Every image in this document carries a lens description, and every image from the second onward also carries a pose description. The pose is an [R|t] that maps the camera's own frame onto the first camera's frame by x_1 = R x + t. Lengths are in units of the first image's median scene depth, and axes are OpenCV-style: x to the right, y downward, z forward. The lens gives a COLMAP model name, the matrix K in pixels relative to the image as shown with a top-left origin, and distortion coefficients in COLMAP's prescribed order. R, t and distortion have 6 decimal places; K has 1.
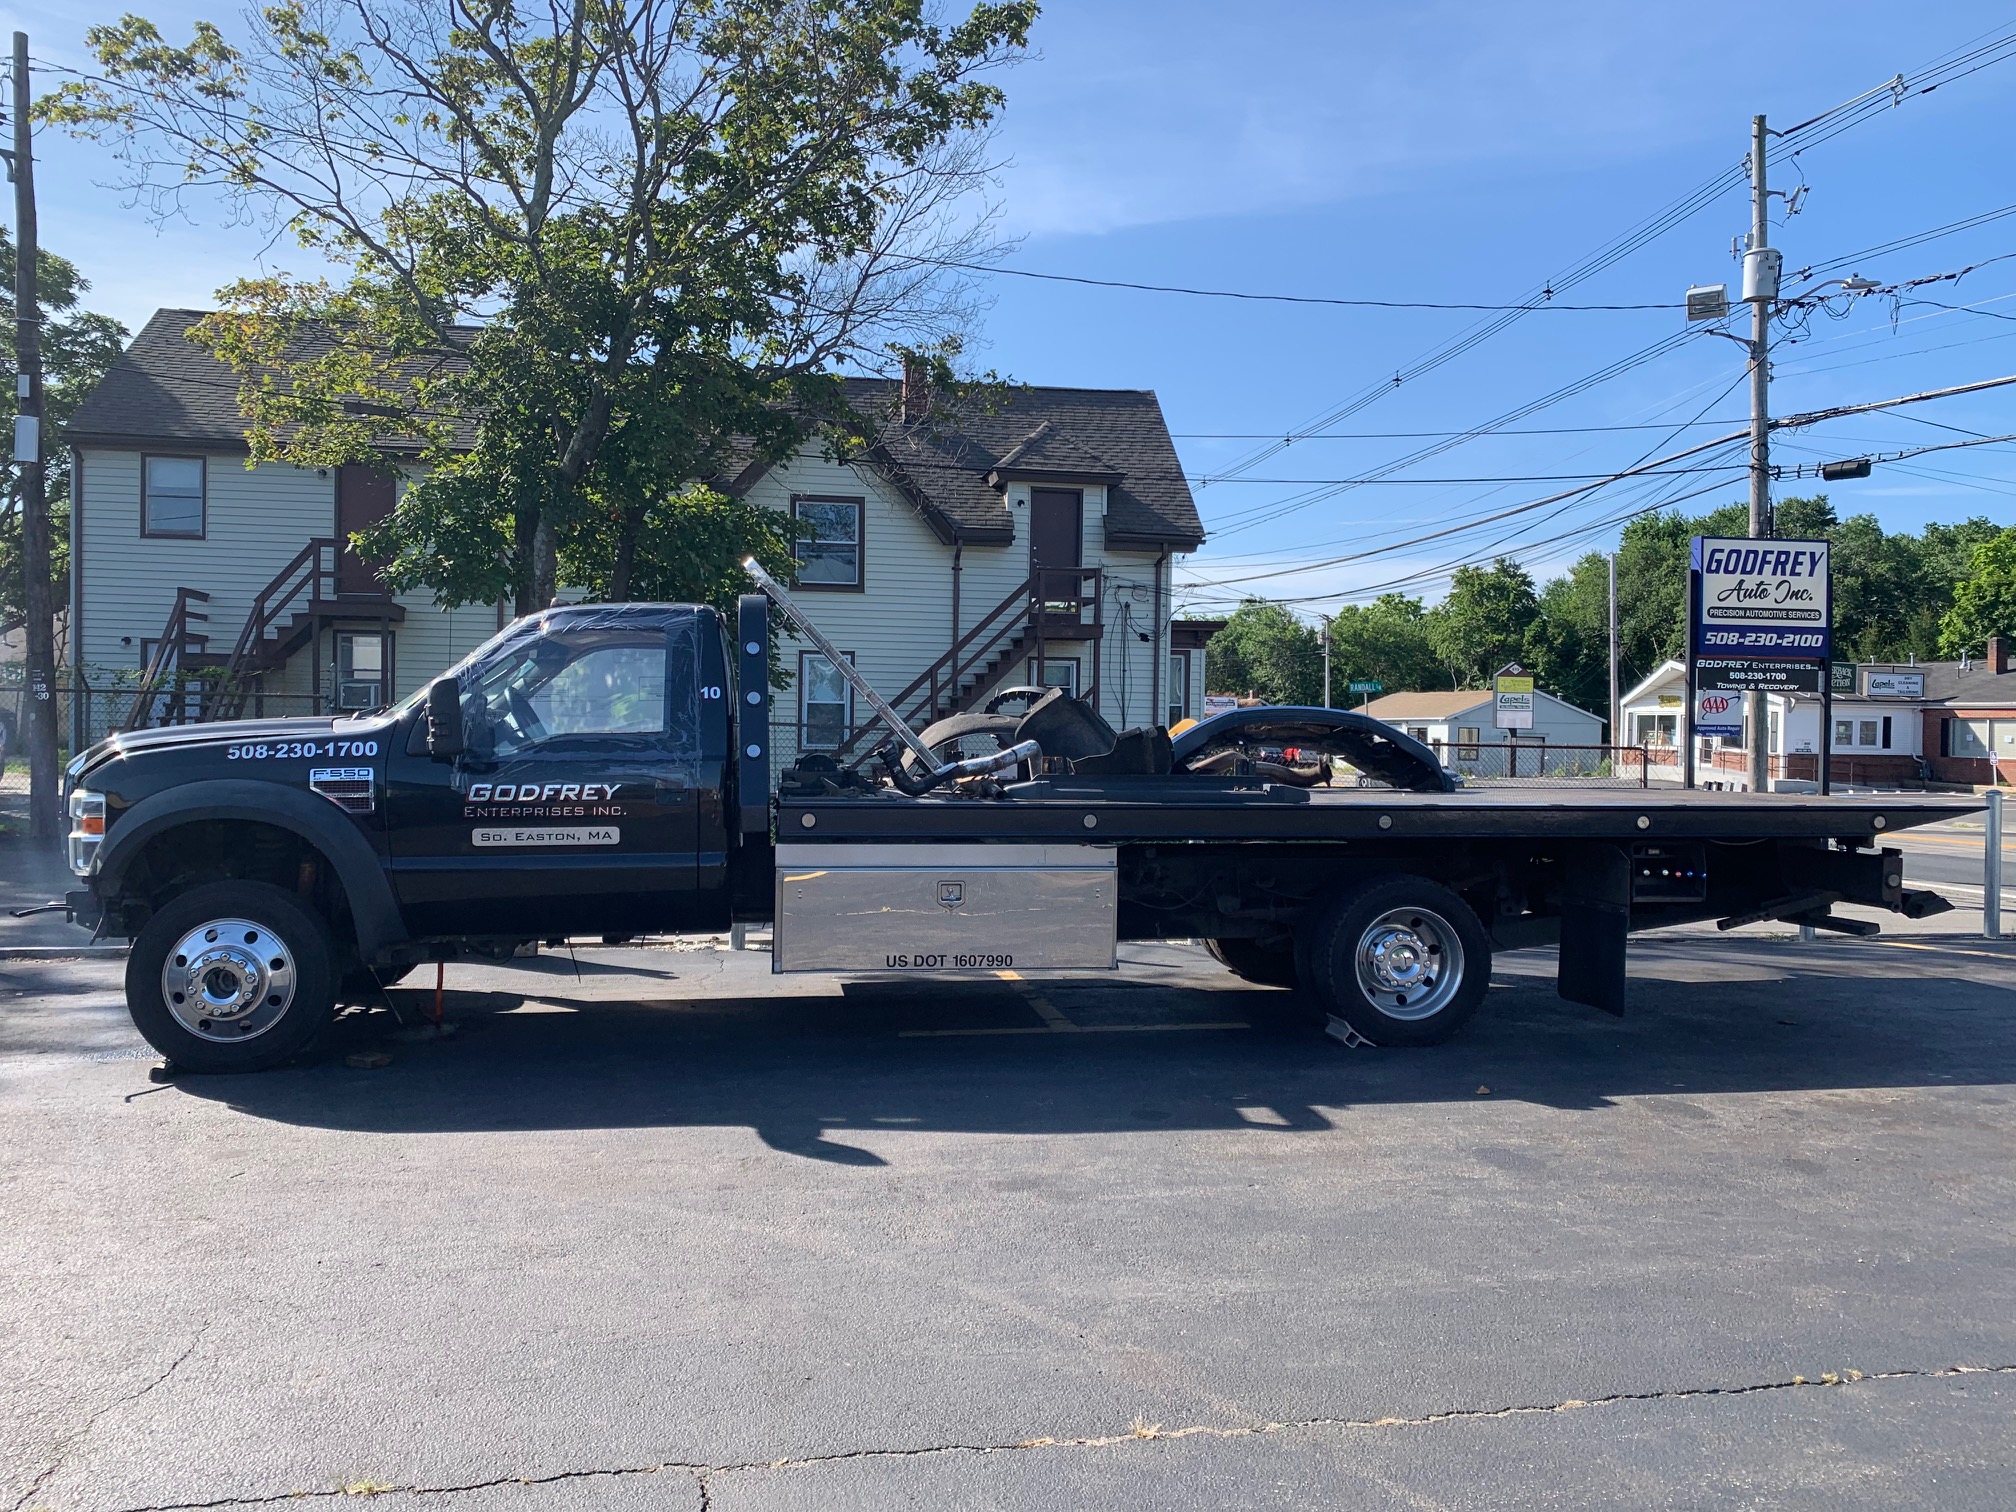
lens RADIAL K [[1543.7, 0, 997.8], [0, 1543.7, 745.8], [0, 0, 1]] dist [0.034535, -0.029102]
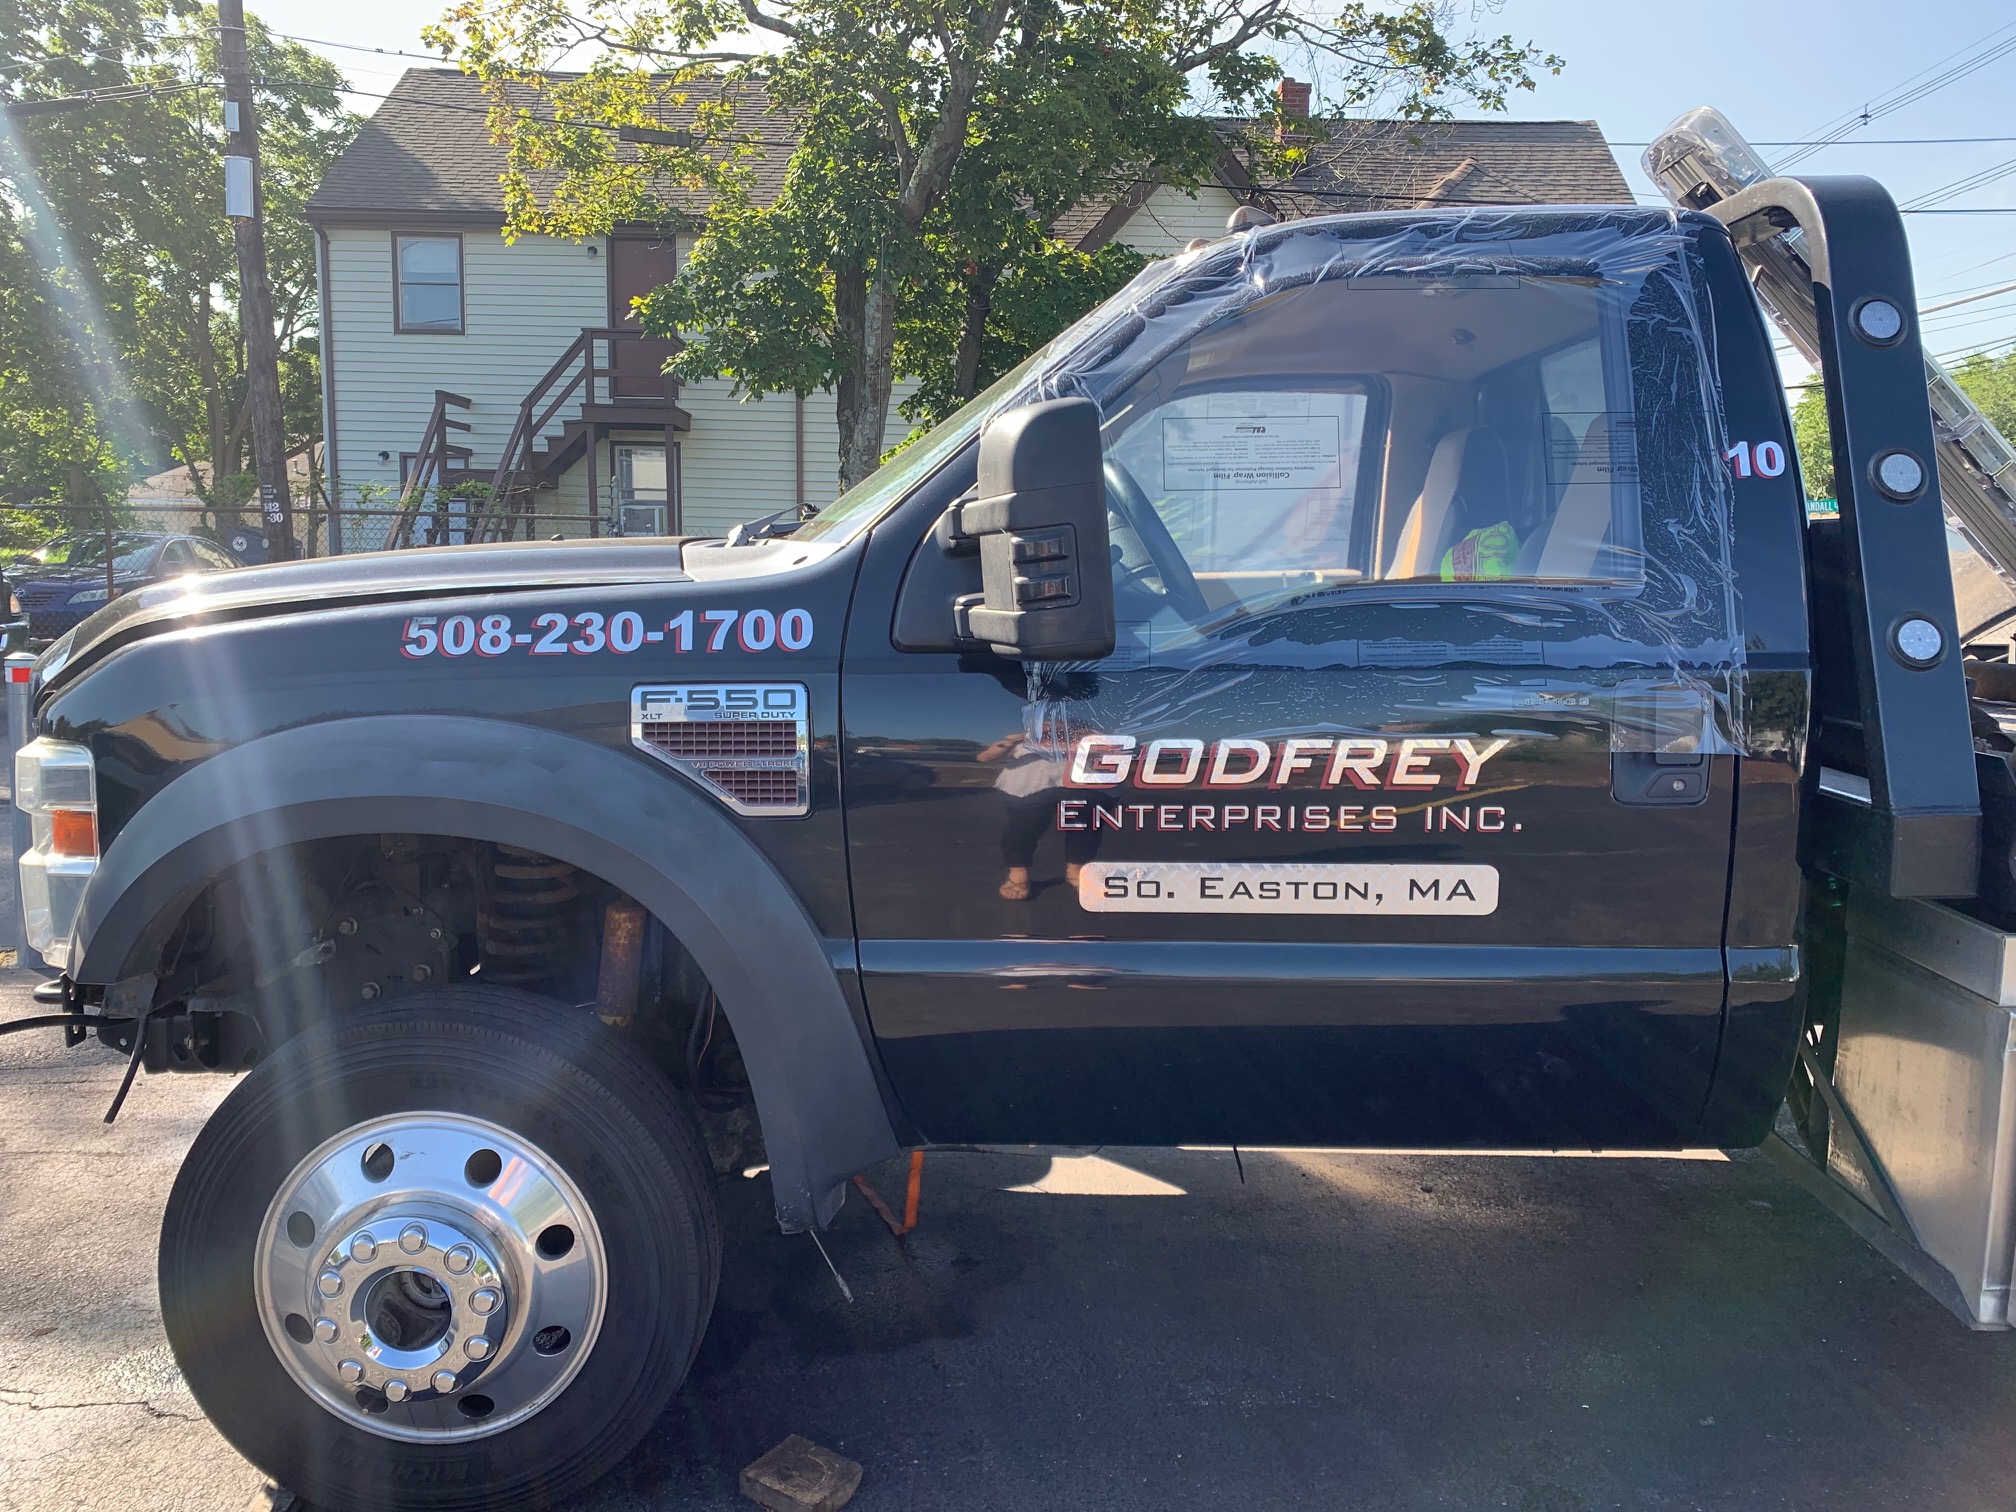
lens RADIAL K [[1543.7, 0, 1002.1], [0, 1543.7, 736.6], [0, 0, 1]] dist [0.034535, -0.029102]
pose [[0.988219, 0.018316, -0.151944, -0.292773], [-0.002397, 0.994543, 0.104300, -0.009827], [0.153025, -0.102708, 0.982871, 0.638838]]
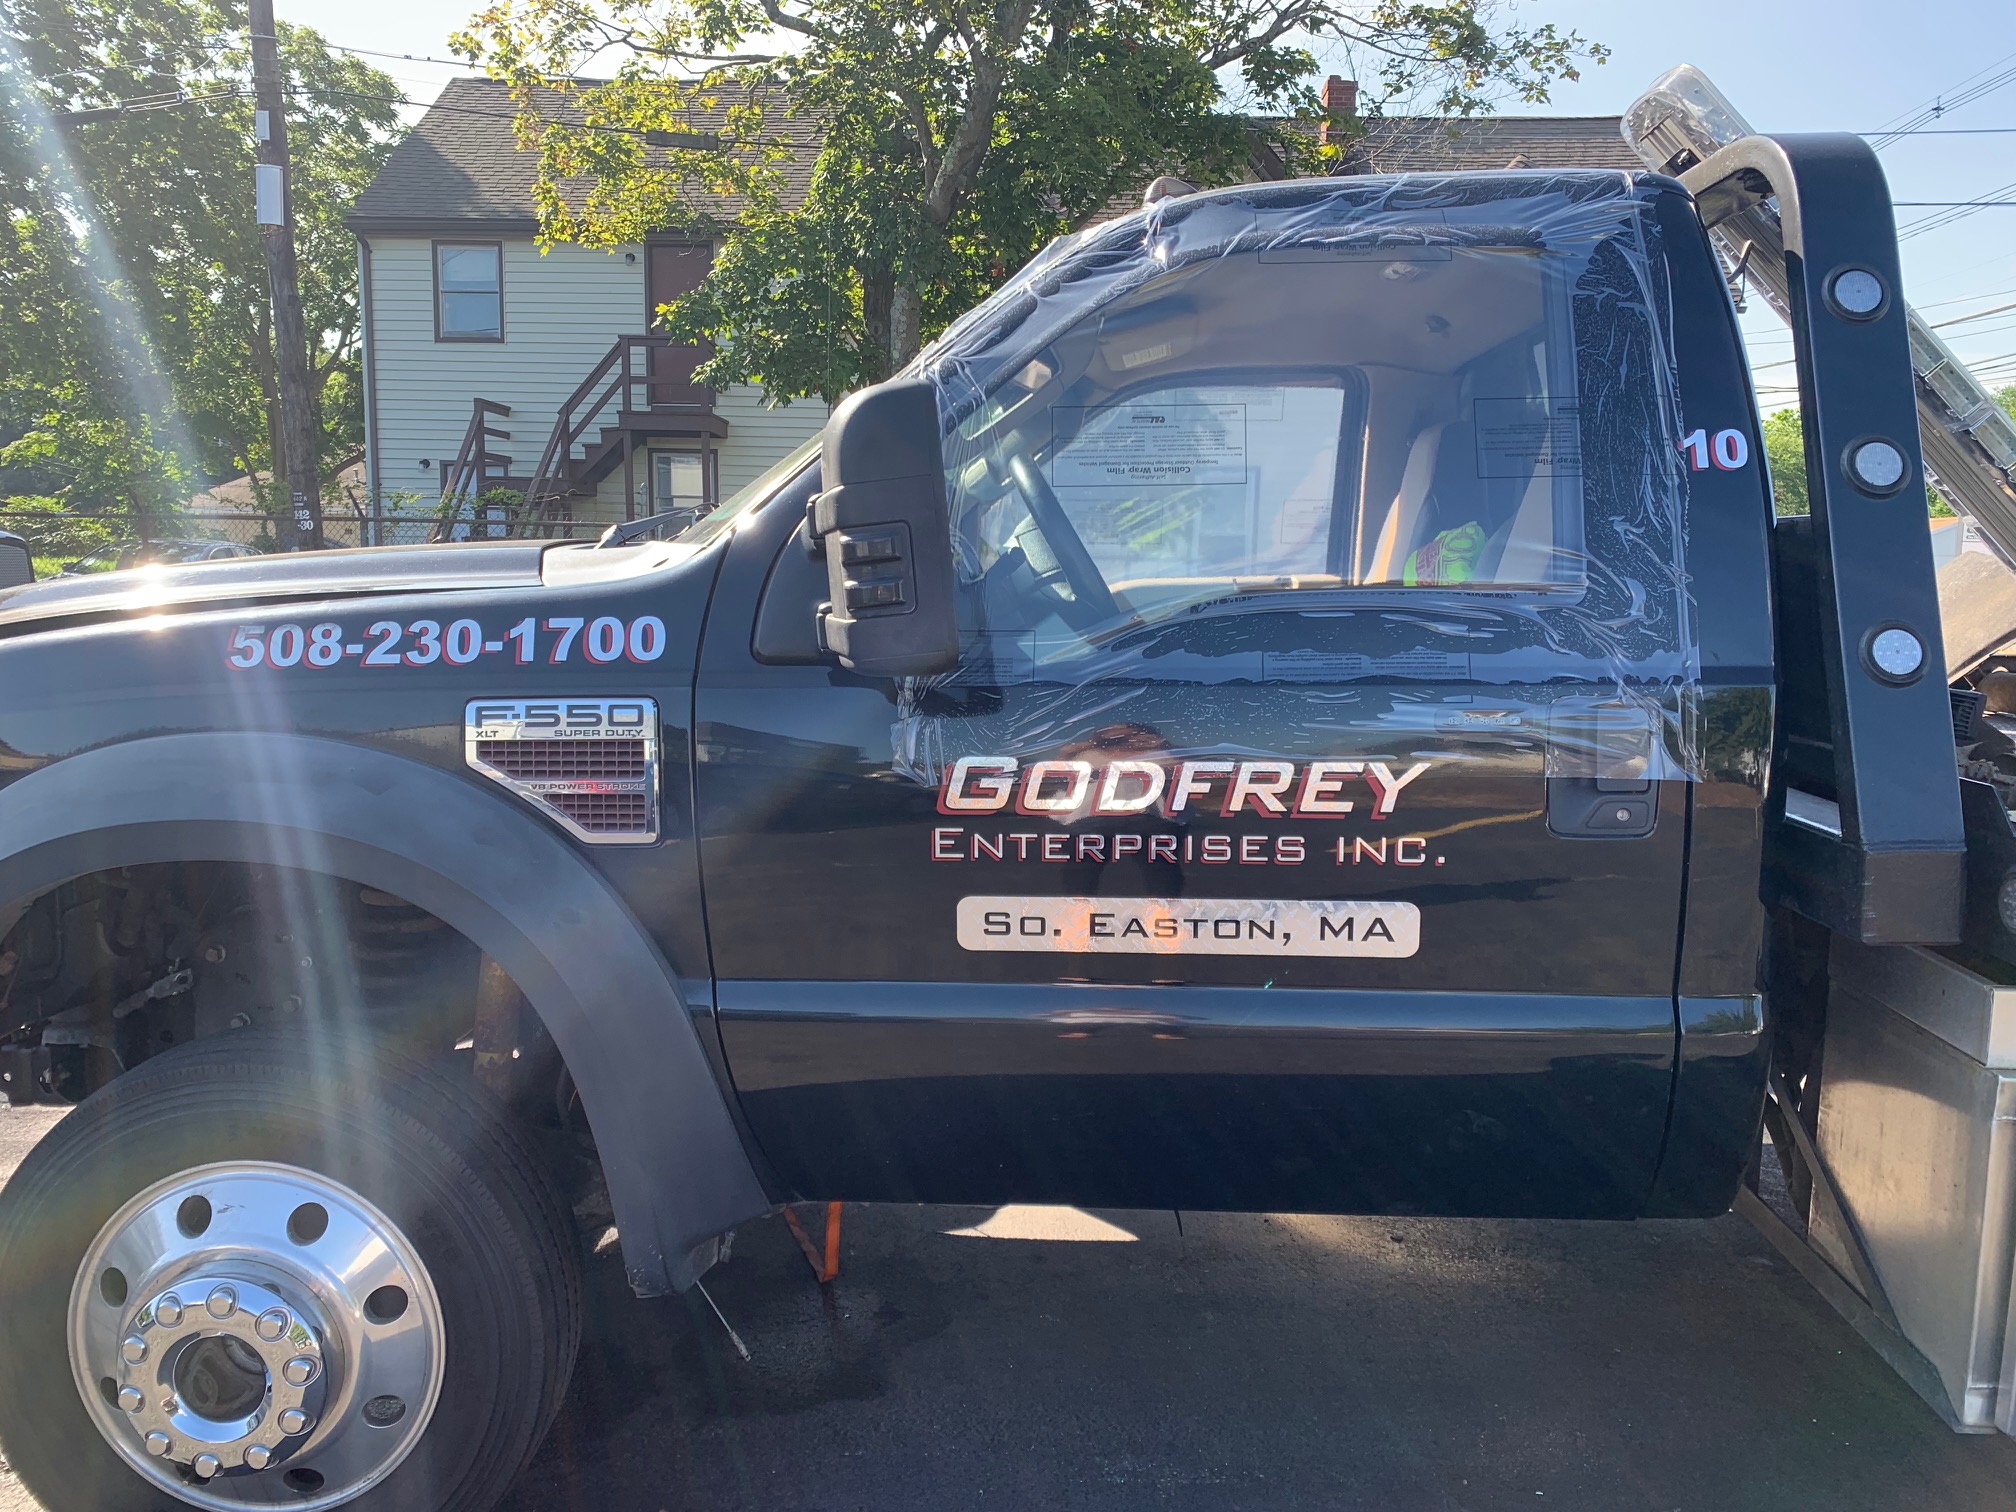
lens RADIAL K [[1543.7, 0, 999.5], [0, 1543.7, 746.0], [0, 0, 1]] dist [0.034535, -0.029102]
pose [[0.981676, 0.021679, -0.189319, -0.261795], [-0.001581, 0.994400, 0.105673, -0.009355], [0.190550, -0.103438, 0.976213, 0.674951]]
